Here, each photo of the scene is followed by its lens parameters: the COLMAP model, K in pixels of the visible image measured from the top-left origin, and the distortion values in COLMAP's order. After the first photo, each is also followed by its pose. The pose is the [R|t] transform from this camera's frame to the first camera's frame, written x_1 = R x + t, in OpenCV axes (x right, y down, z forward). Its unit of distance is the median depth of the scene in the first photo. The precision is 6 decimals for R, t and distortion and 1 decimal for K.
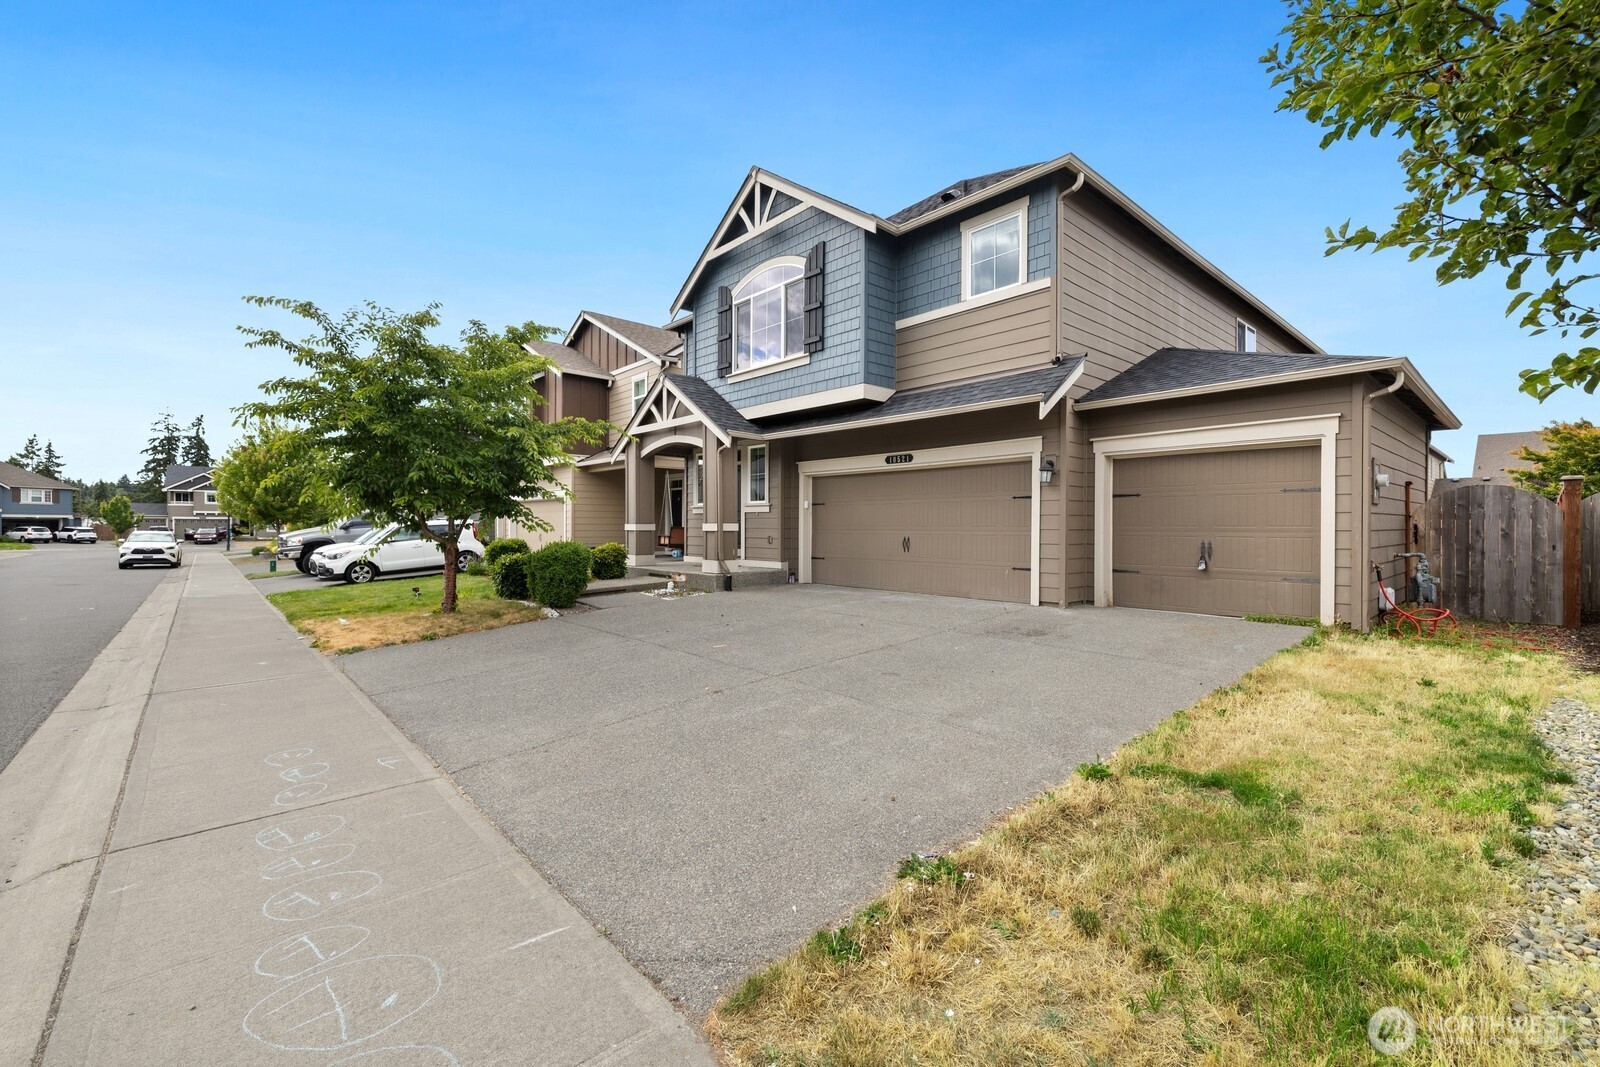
lens RADIAL K [[677.9, 0, 798.5], [0, 677.9, 529.4], [0, 0, 1]] dist [-0.004200, 0.001639]
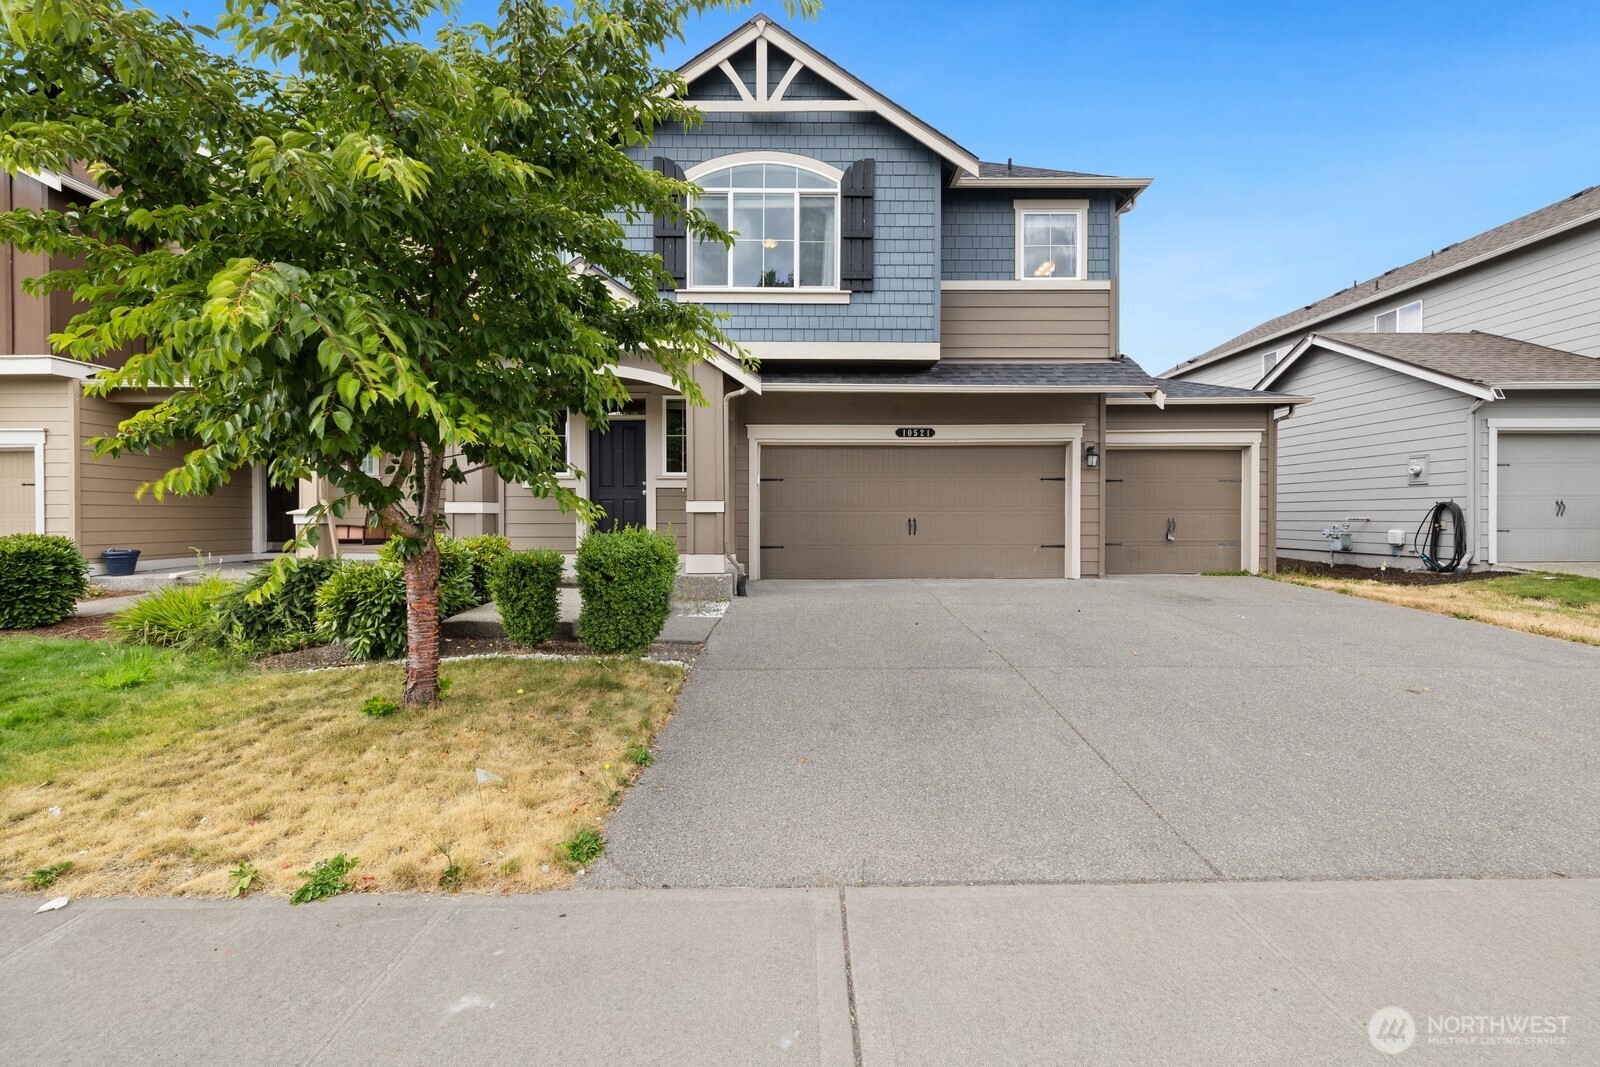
lens RADIAL K [[677.9, 0, 800.9], [0, 677.9, 527.6], [0, 0, 1]] dist [-0.004200, 0.001639]
pose [[0.657872, -0.015850, 0.752963, -0.633091], [0.005852, 0.999856, 0.015934, 0.008100], [-0.753107, -0.006076, 0.657869, 0.511608]]
